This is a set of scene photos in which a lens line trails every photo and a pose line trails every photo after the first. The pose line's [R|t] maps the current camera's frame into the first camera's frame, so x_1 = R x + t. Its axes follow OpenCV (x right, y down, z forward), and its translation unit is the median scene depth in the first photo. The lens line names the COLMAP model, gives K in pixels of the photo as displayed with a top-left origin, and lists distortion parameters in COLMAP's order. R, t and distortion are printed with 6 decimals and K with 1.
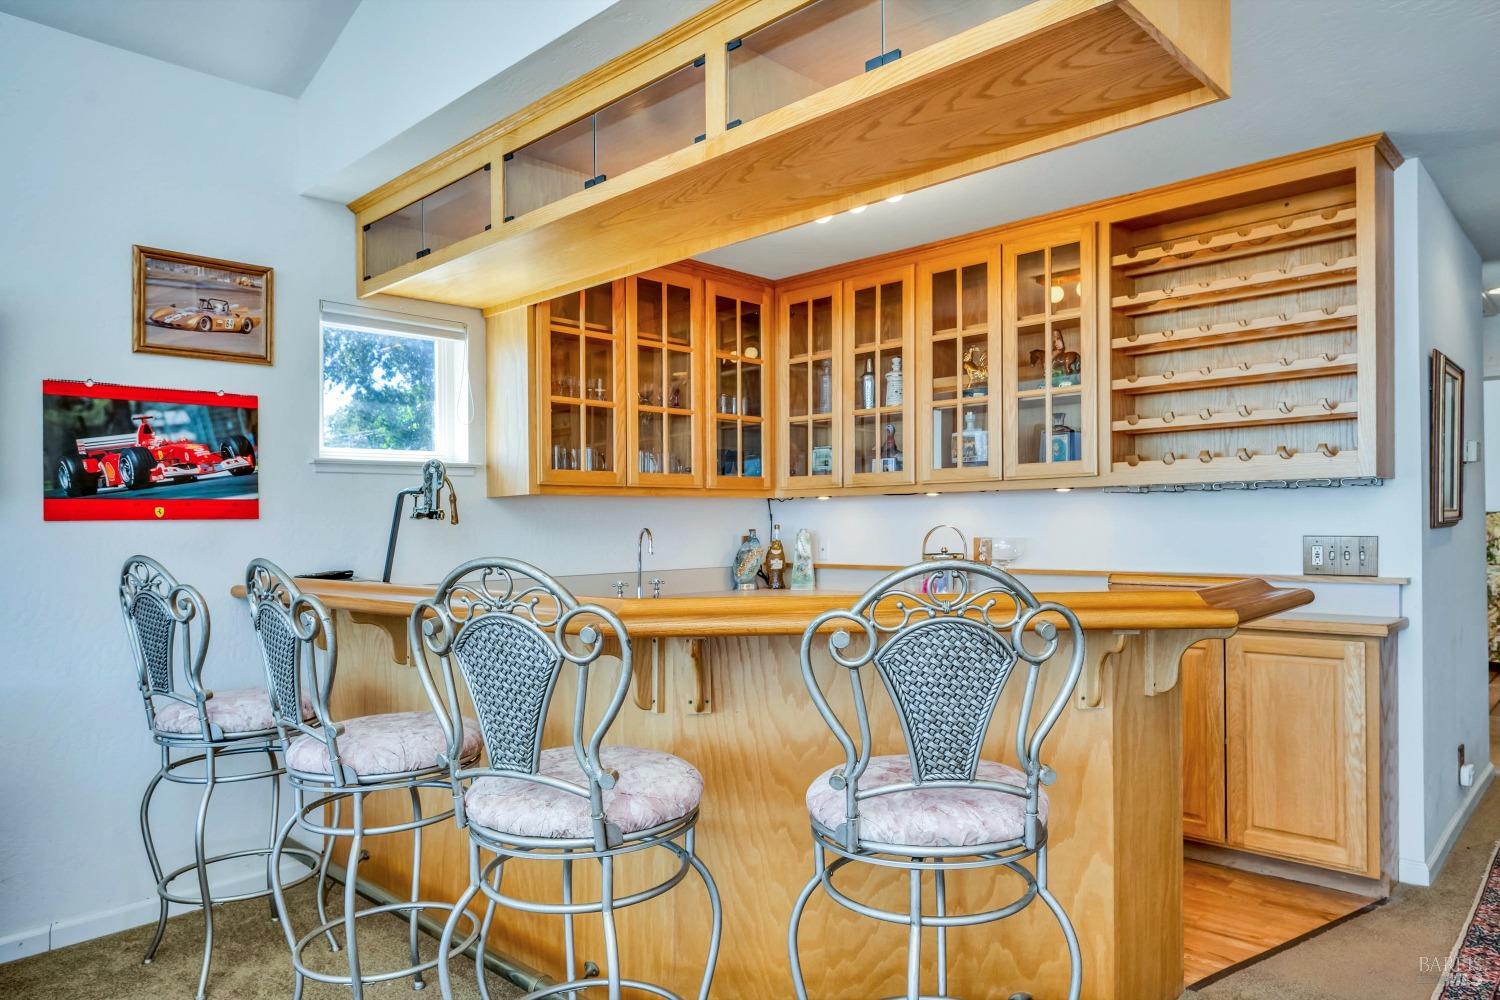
lens RADIAL K [[955.3, 0, 748.1], [0, 955.3, 527.6], [0, 0, 1]] dist [0.000026, 0.000266]
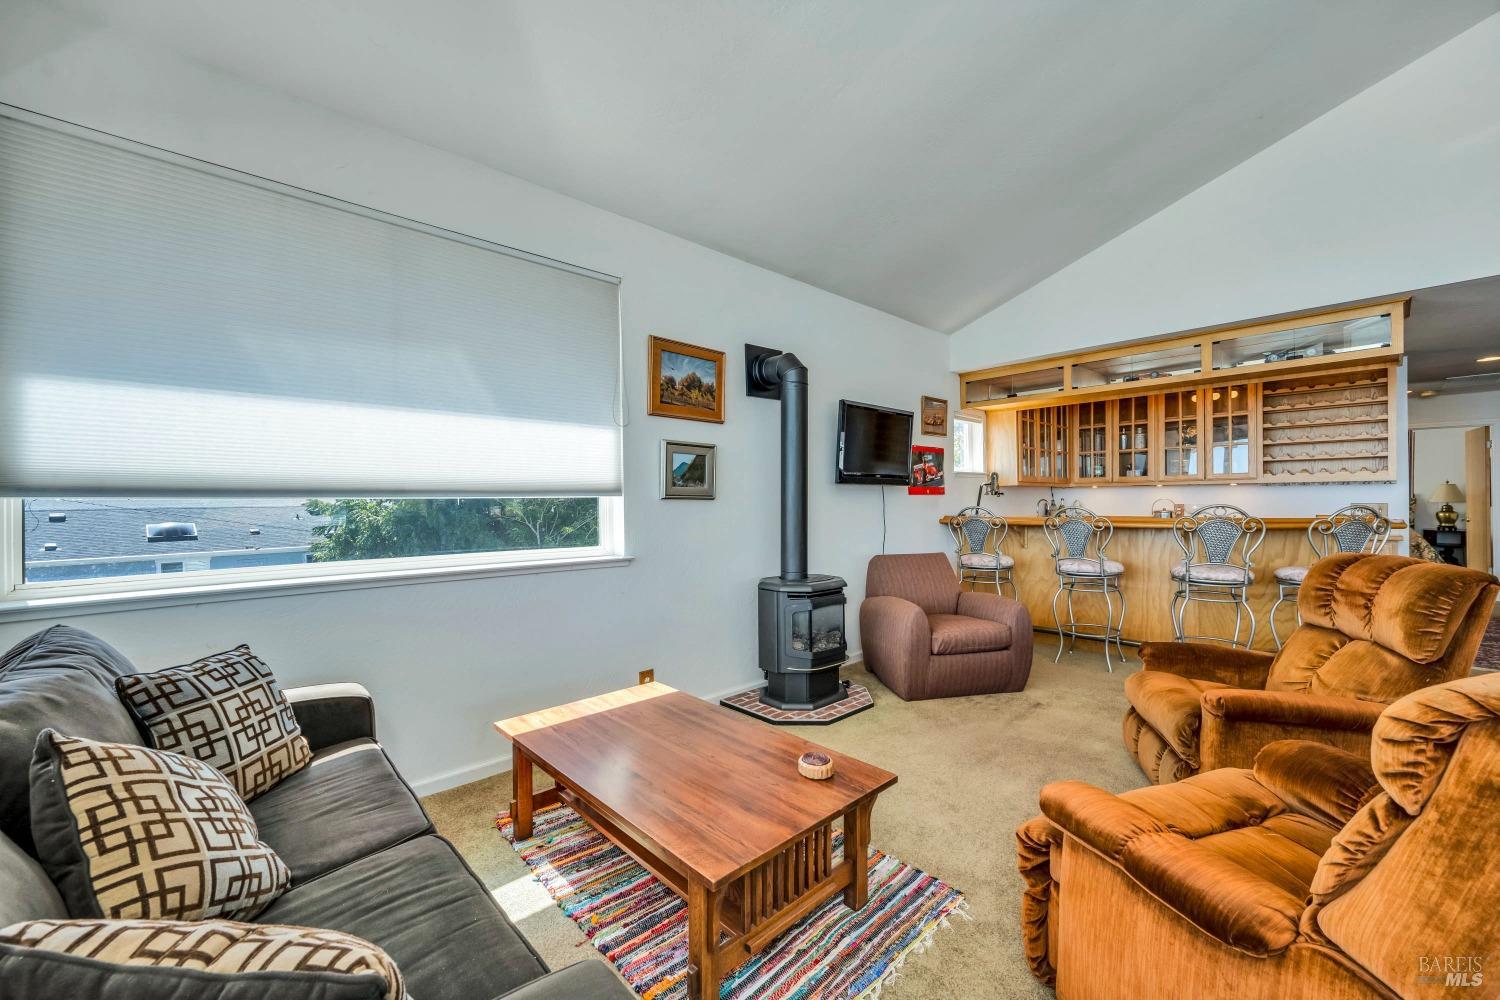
lens RADIAL K [[586.2, 0, 750.0], [0, 586.2, 500.0], [0, 0, 1]] dist [-0.001354, -0.000283]
pose [[0.999175, 0.006630, -0.040065, -1.027120], [-0.006641, 0.999978, -0.000151, 0.010409], [0.040063, 0.000417, 0.999197, -0.682619]]
